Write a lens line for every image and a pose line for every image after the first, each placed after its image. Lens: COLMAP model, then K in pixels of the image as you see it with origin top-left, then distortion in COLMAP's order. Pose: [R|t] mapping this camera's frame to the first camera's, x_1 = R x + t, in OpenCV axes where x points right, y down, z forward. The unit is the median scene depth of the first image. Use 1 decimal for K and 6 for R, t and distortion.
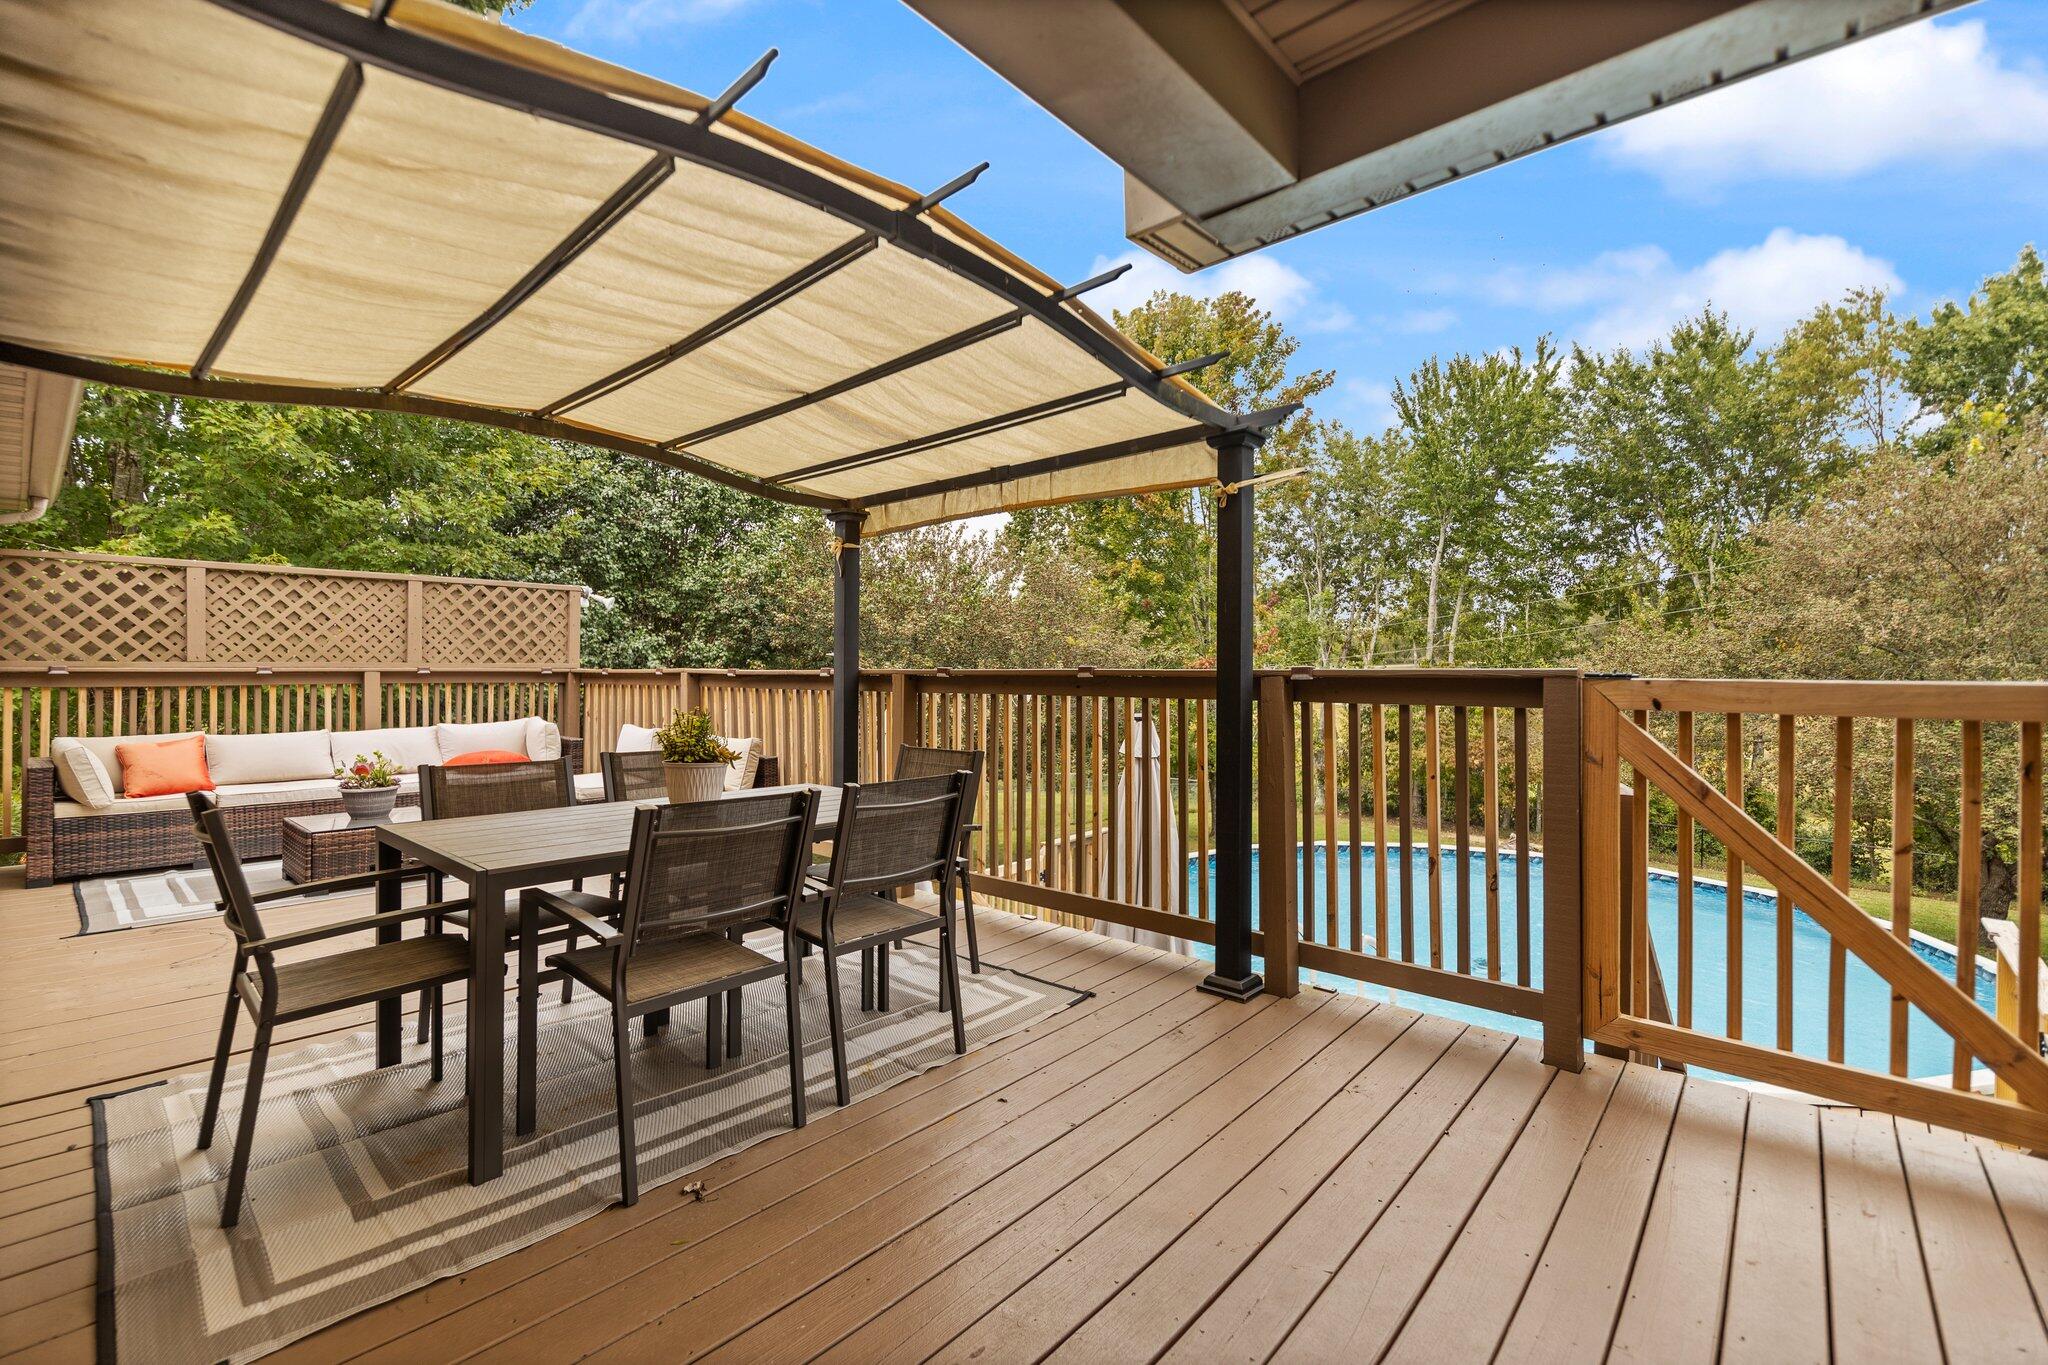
lens RADIAL K [[887.3, 0, 1036.2], [0, 887.3, 673.8], [0, 0, 1]] dist [-0.001809, -0.001760]
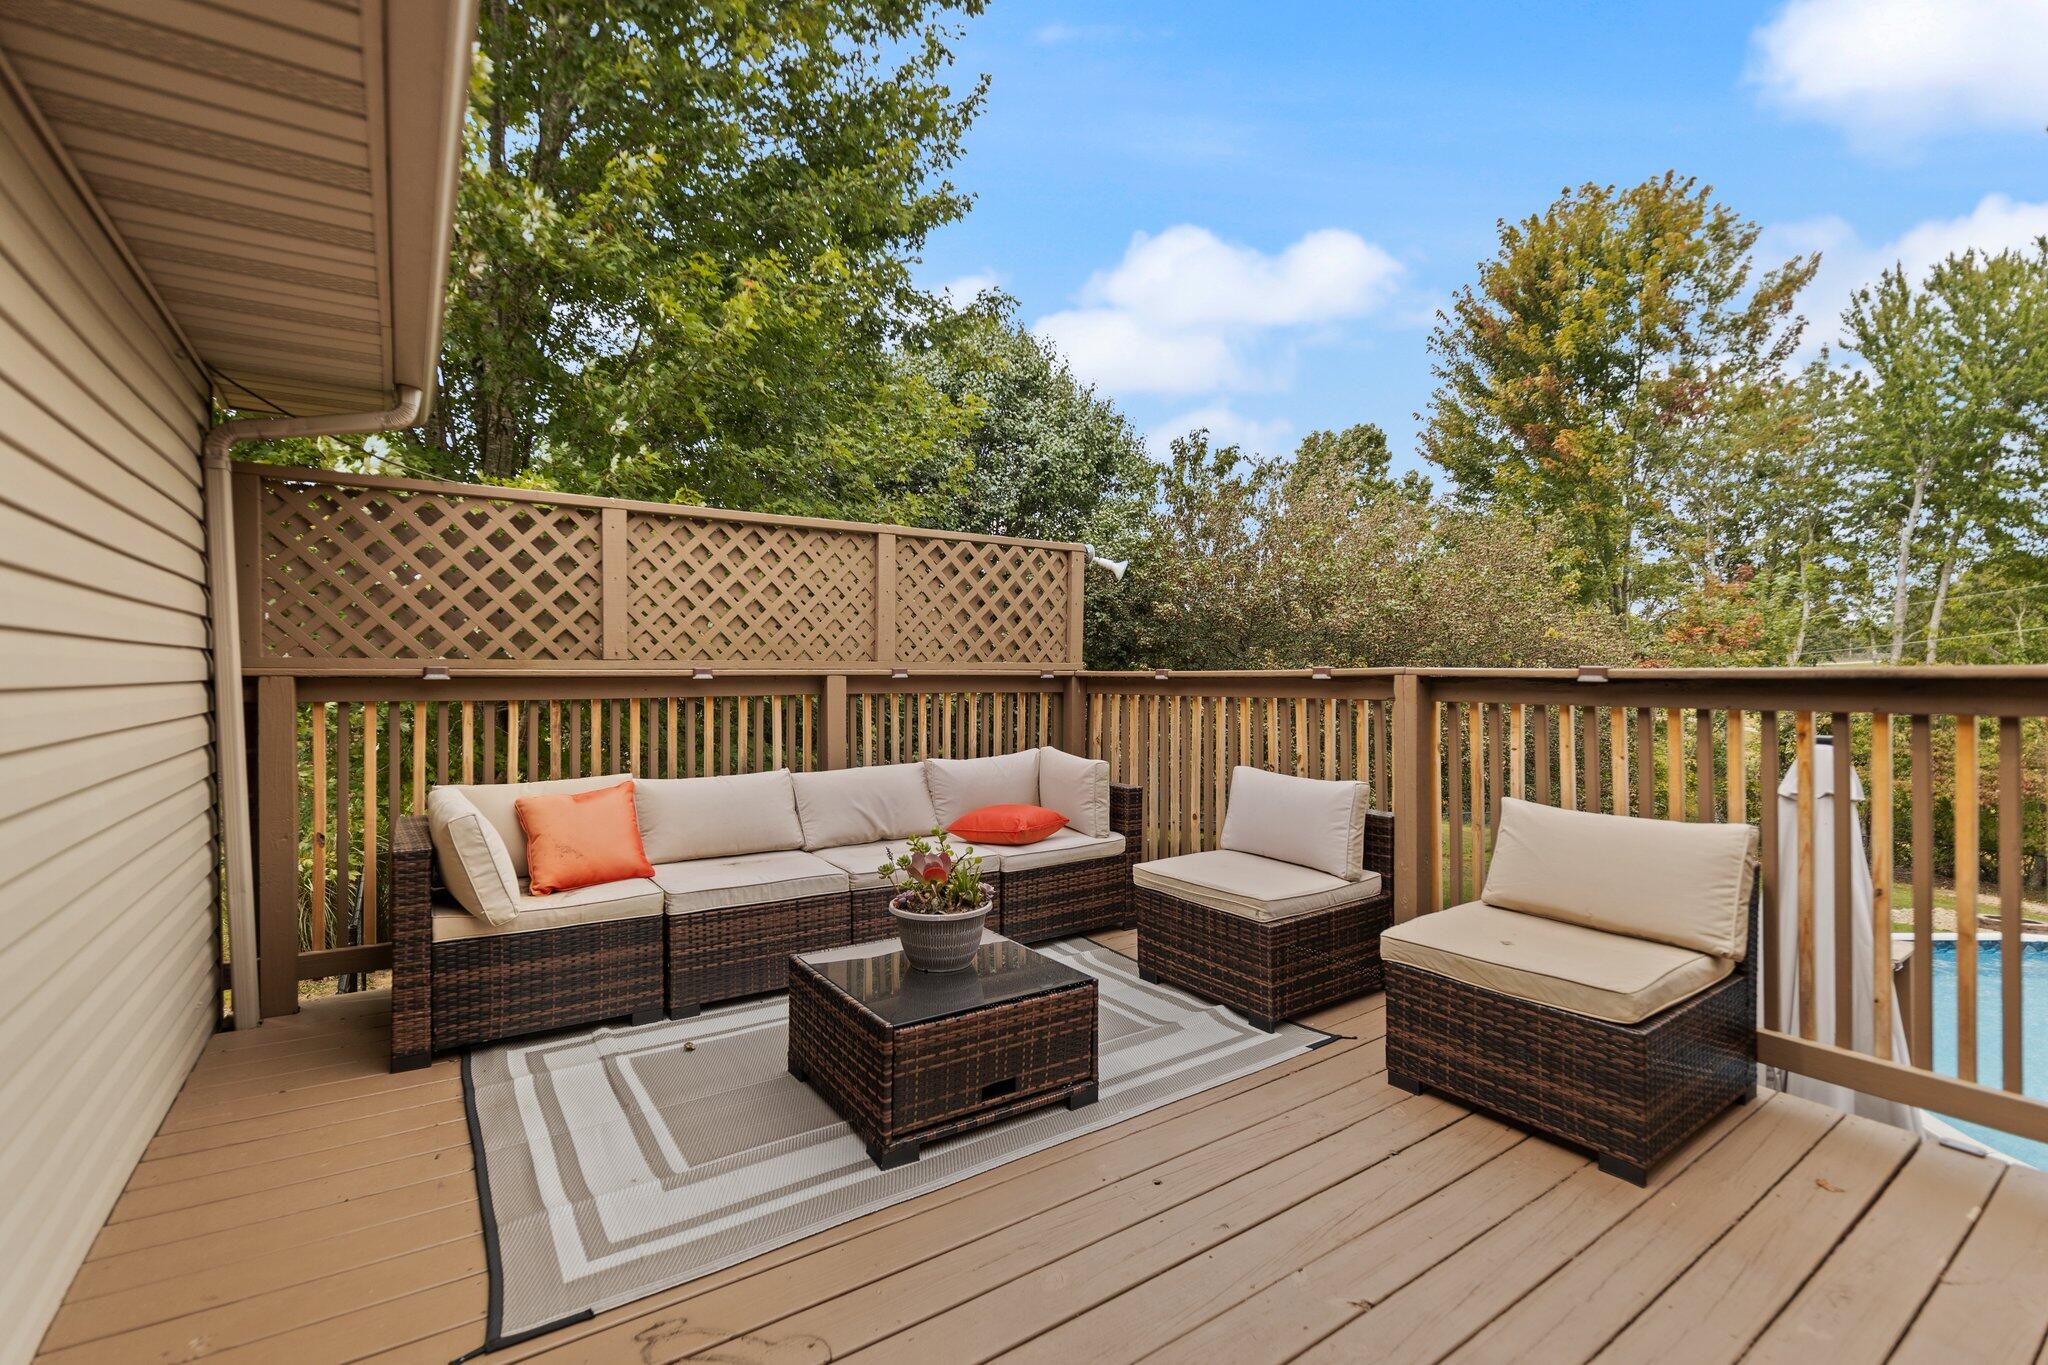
lens RADIAL K [[887.3, 0, 1013.8], [0, 887.3, 683.5], [0, 0, 1]] dist [-0.001809, -0.001760]
pose [[0.967277, -0.001196, -0.253721, -0.522979], [0.002608, 0.999983, 0.005232, 0.000319], [0.253710, -0.005723, 0.967263, 0.469890]]
